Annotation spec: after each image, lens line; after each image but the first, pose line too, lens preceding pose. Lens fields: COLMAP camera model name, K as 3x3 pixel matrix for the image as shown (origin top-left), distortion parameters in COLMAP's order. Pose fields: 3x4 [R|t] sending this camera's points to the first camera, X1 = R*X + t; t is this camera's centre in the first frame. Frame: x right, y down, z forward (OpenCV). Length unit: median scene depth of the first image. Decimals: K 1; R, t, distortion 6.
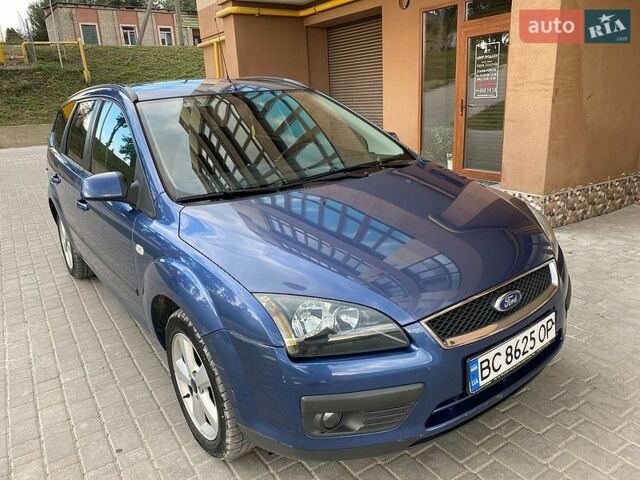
lens RADIAL K [[472.4, 0, 320.0], [0, 472.4, 240.0], [0, 0, 1]] dist [-0.041279, -0.001763]
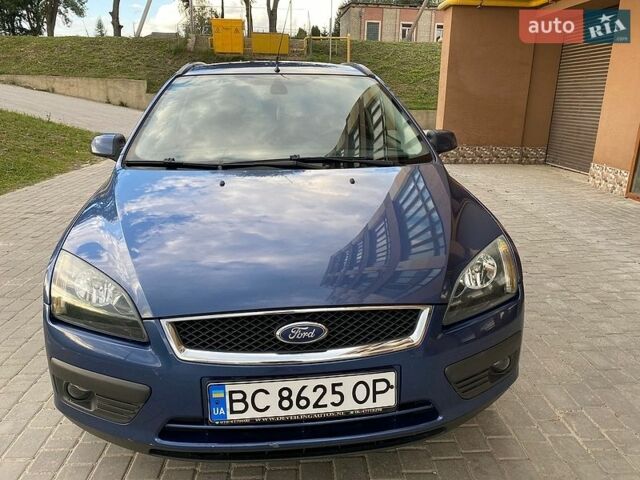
lens RADIAL K [[454.4, 0, 319.6], [0, 454.4, 229.0], [0, 0, 1]] dist [0.002573, 0.000440]
pose [[0.858777, 0.186911, -0.477040, 0.777809], [-0.188844, 0.981002, 0.044408, -0.084601], [0.476278, 0.051949, 0.877759, 0.336298]]
